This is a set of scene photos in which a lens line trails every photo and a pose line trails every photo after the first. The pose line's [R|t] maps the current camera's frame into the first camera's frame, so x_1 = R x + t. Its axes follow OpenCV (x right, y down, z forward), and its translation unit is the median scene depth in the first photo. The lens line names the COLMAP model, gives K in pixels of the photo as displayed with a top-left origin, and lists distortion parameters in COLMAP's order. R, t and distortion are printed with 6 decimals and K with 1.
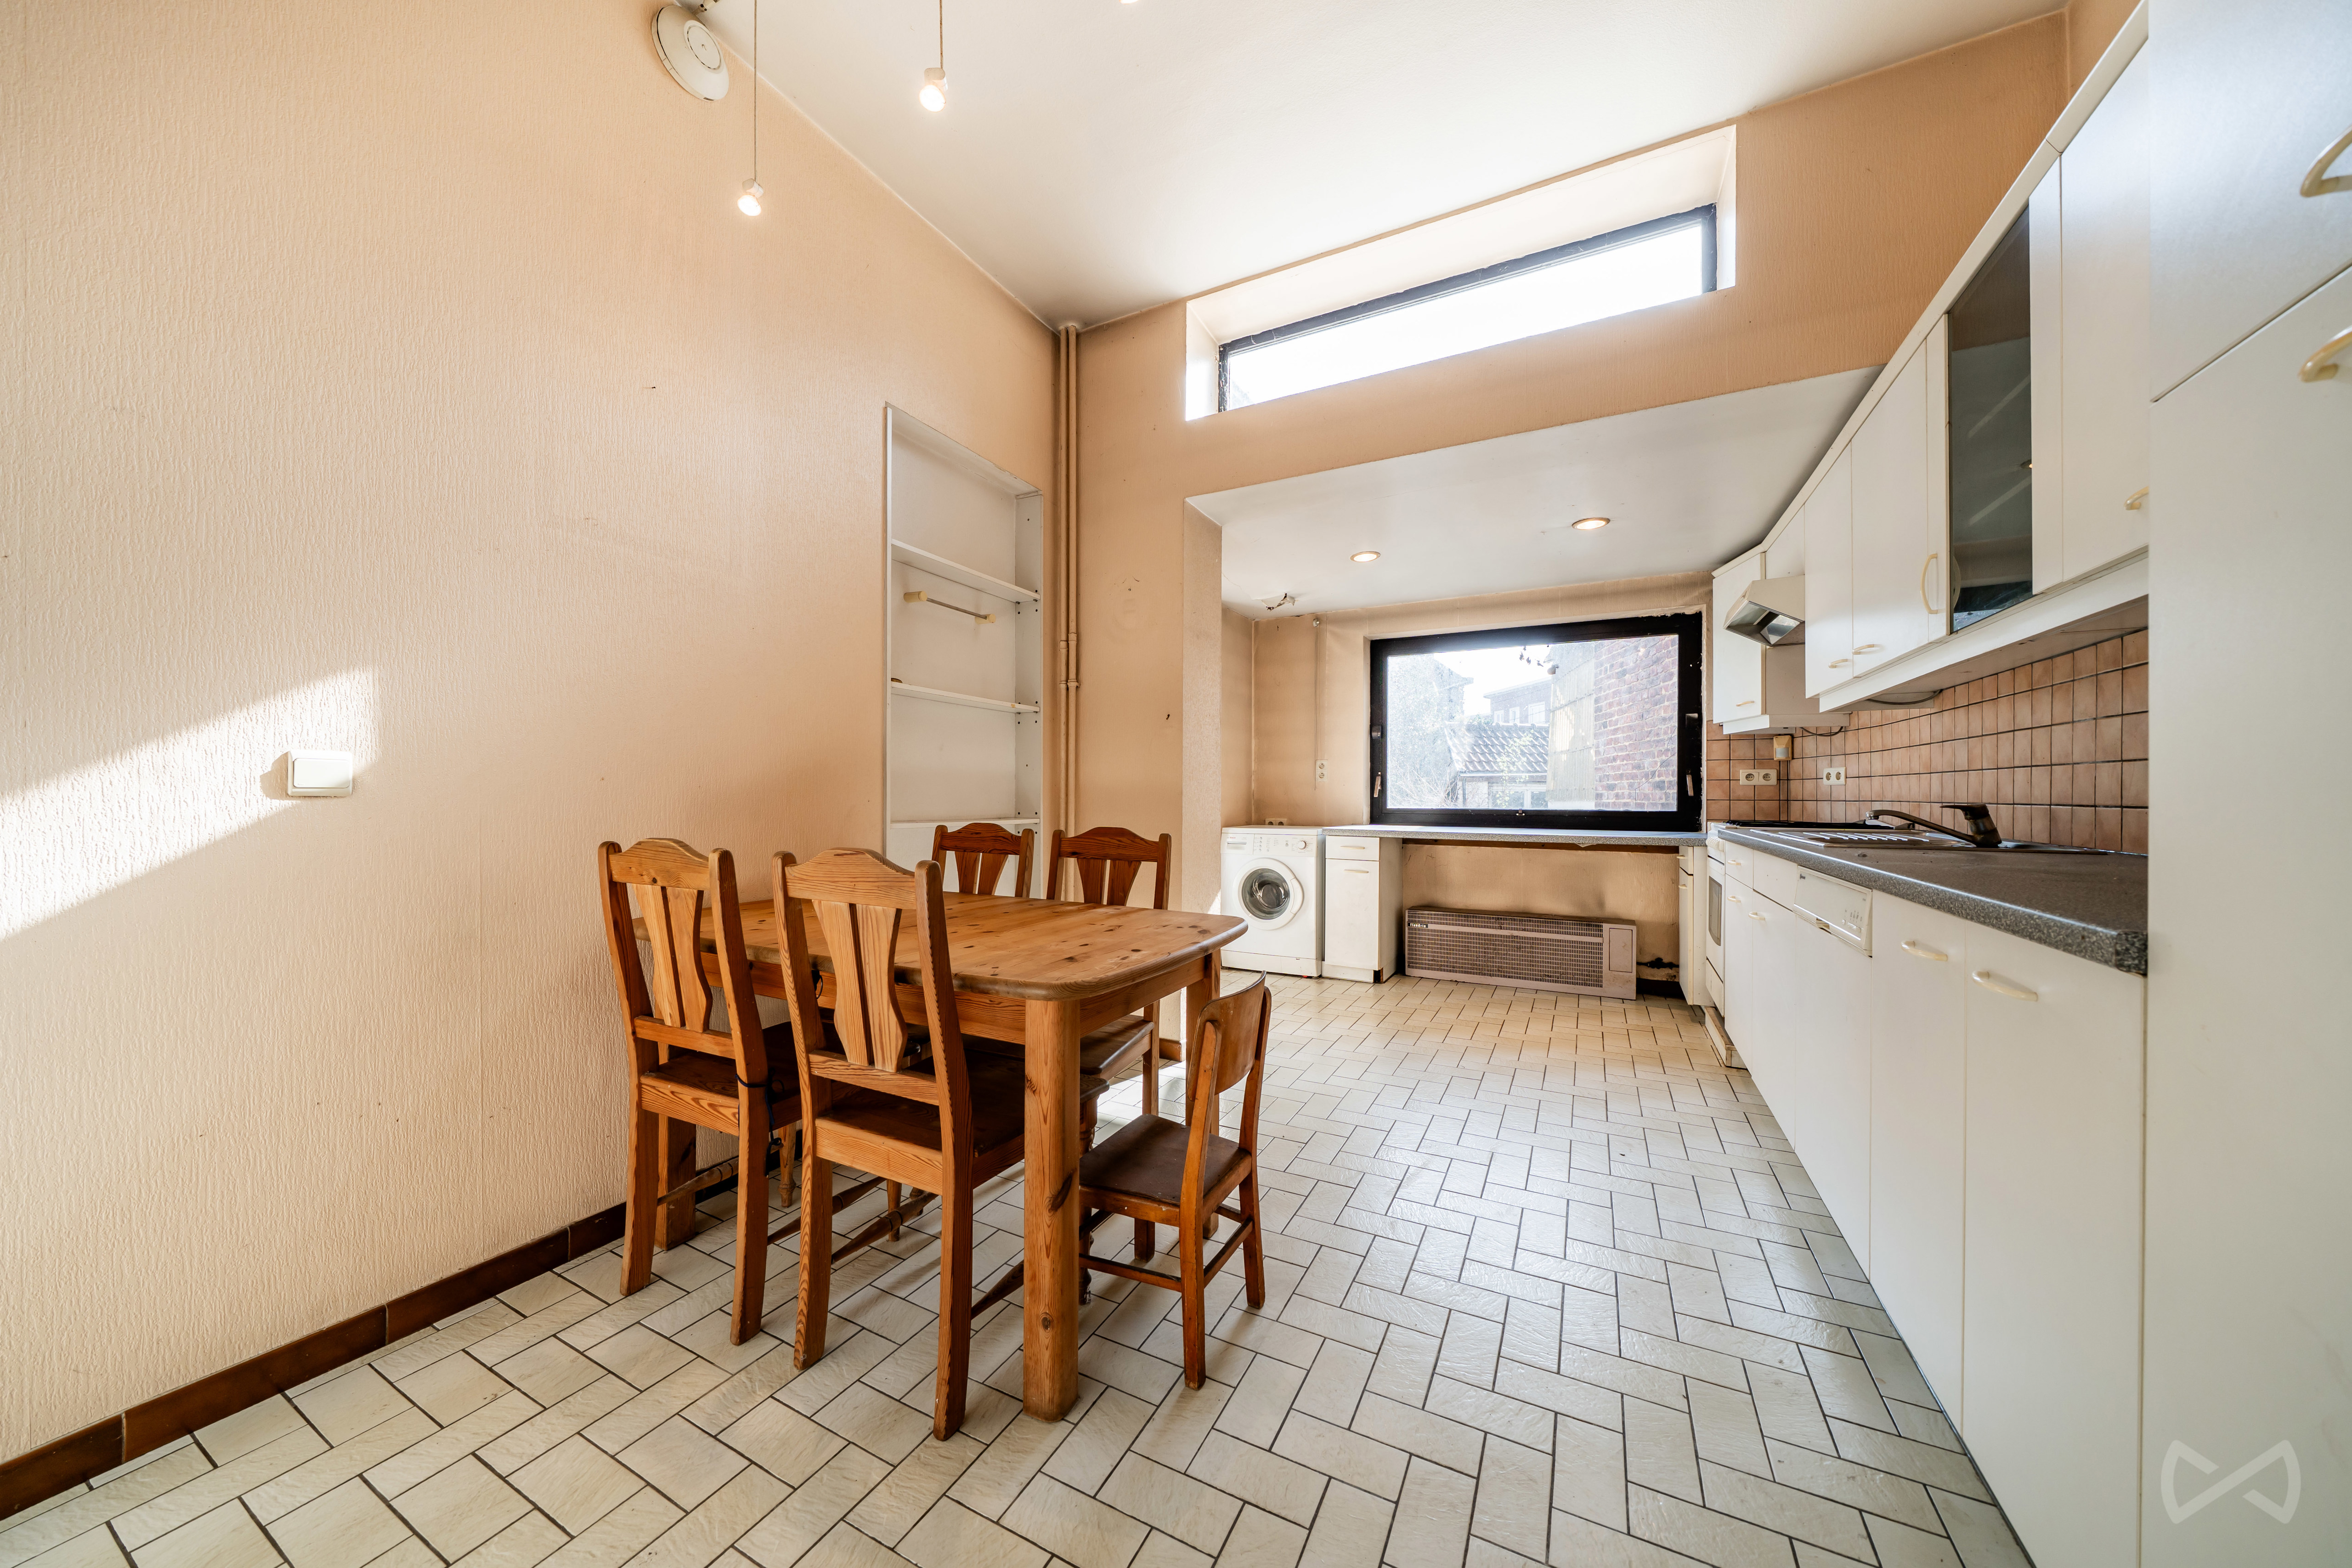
lens RADIAL K [[790.0, 0, 1170.9], [0, 790.0, 788.6], [0, 0, 1]] dist [-0.005178, -0.000287]
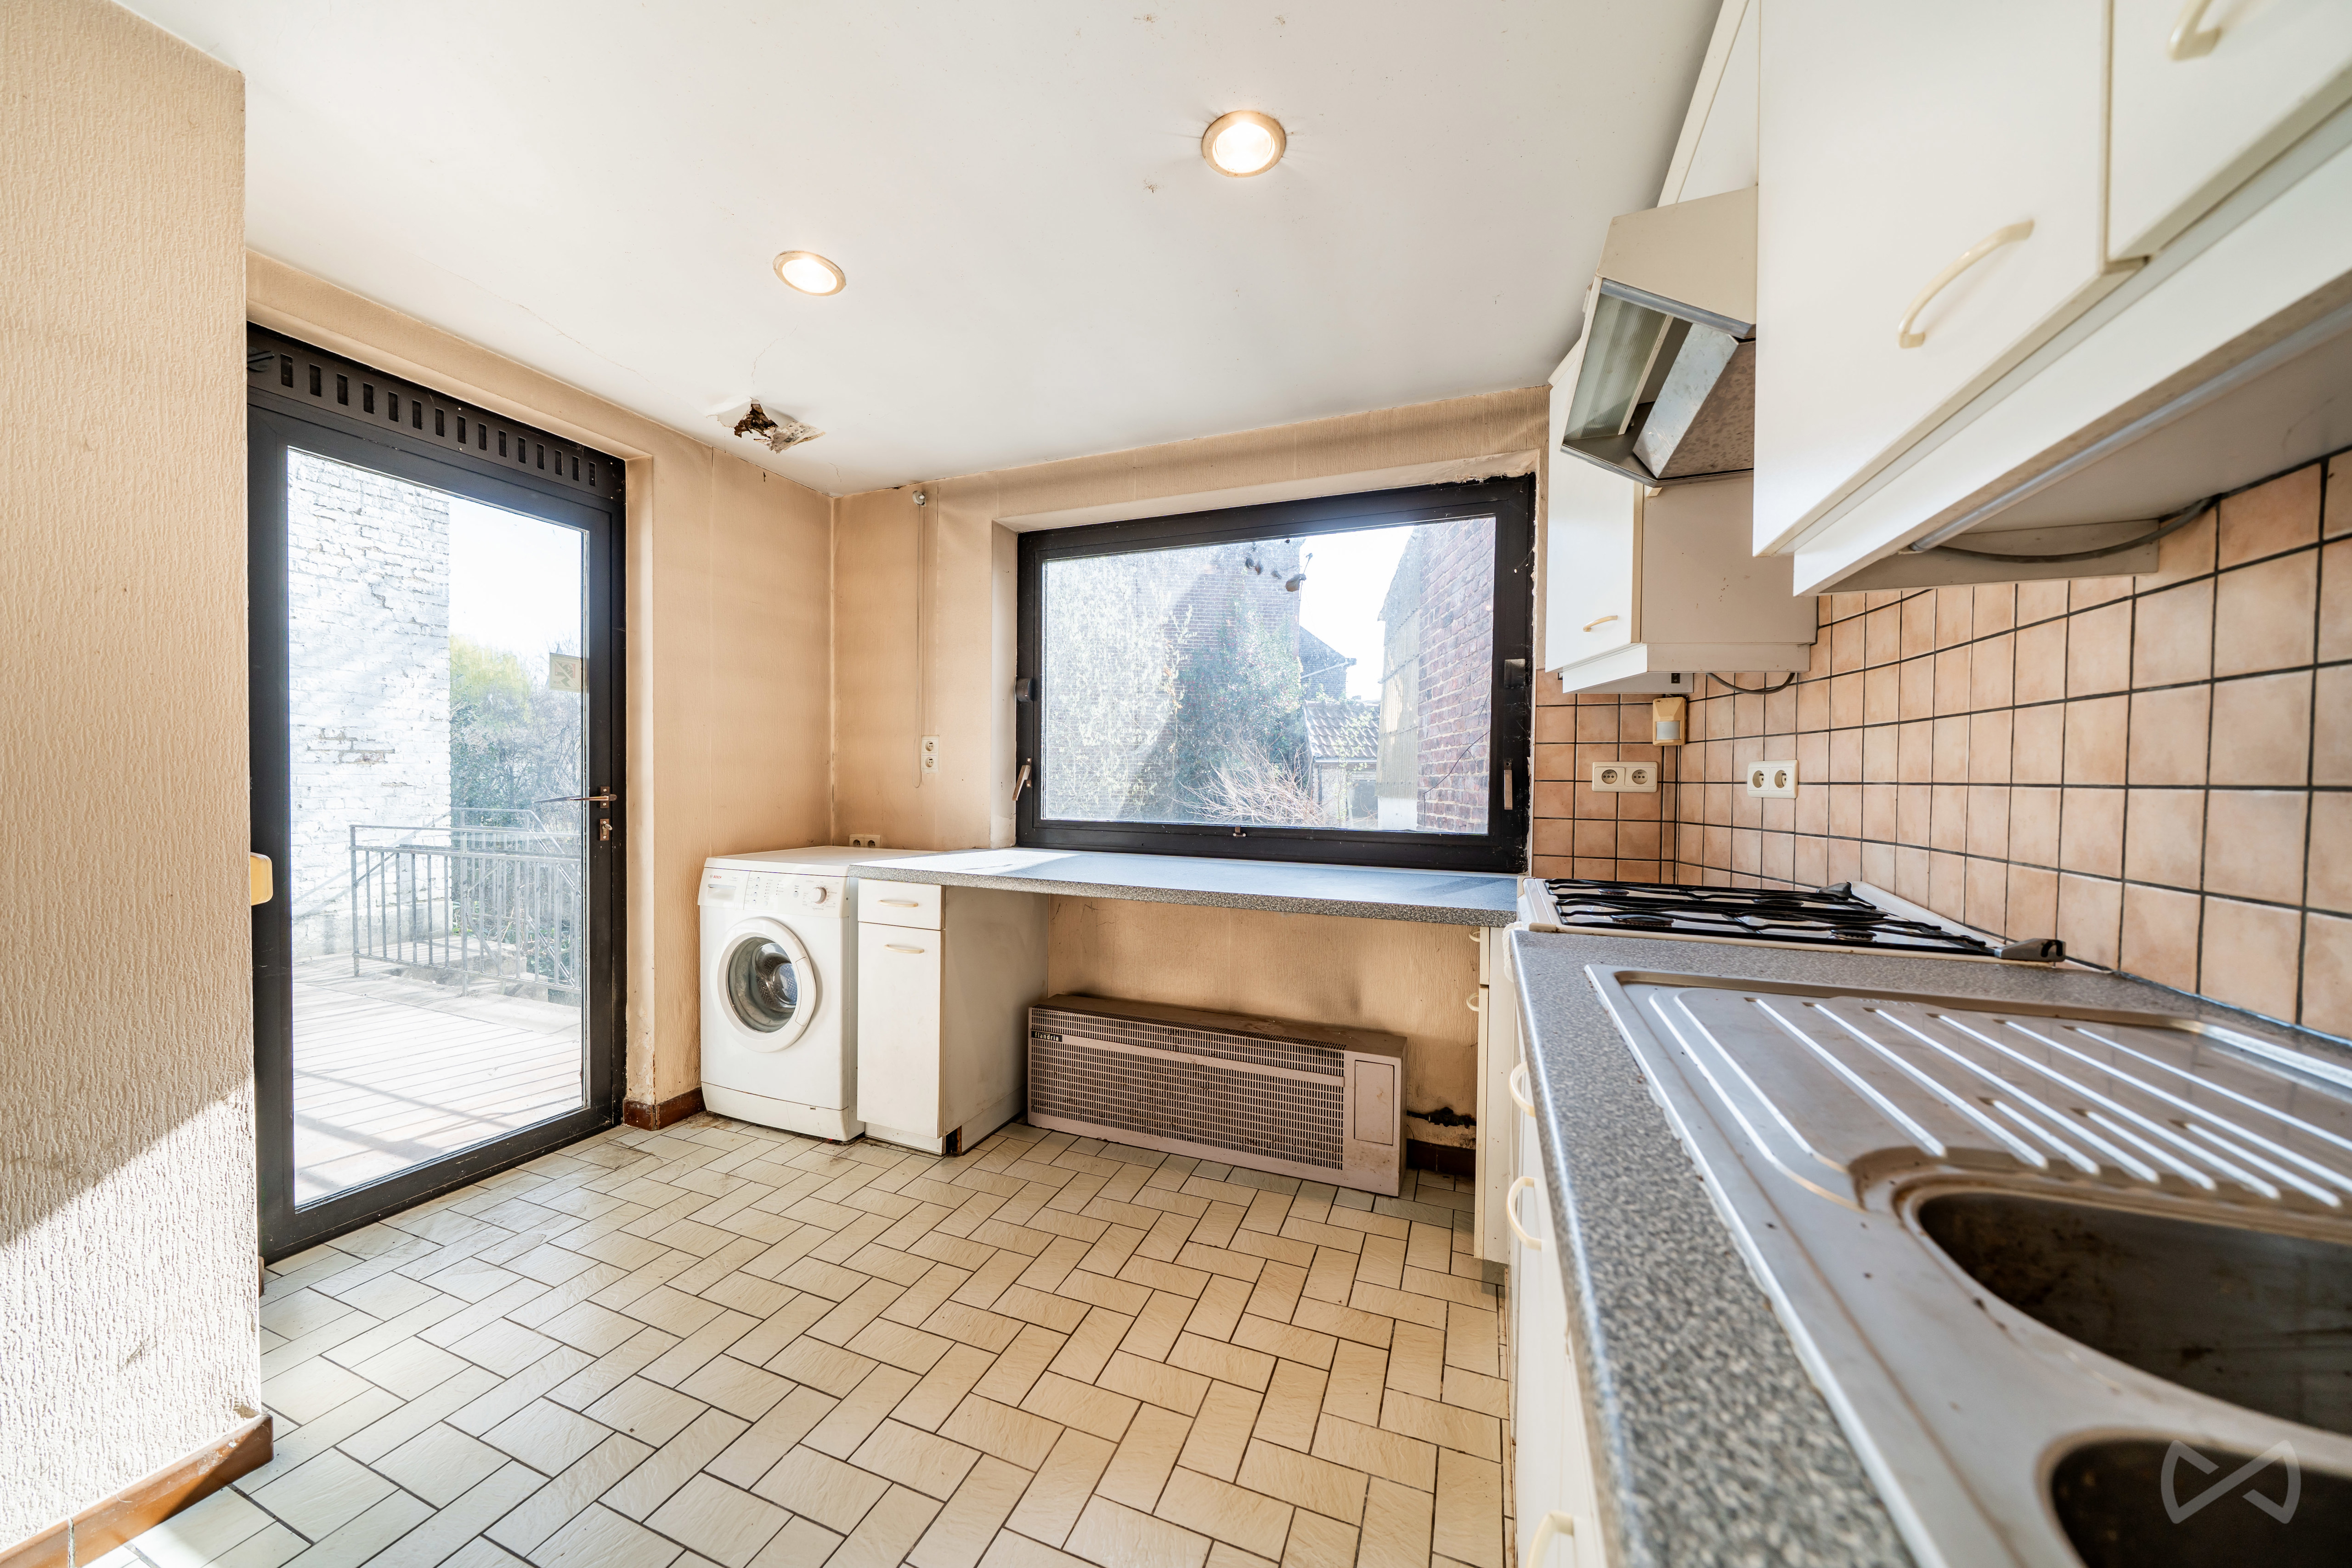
lens RADIAL K [[790.0, 0, 1173.6], [0, 790.0, 793.2], [0, 0, 1]] dist [-0.005178, -0.000287]
pose [[0.993275, 0.005519, 0.115649, 0.365345], [-0.008730, 0.999590, 0.027282, -0.014651], [-0.115451, -0.028108, 0.992915, 0.483842]]
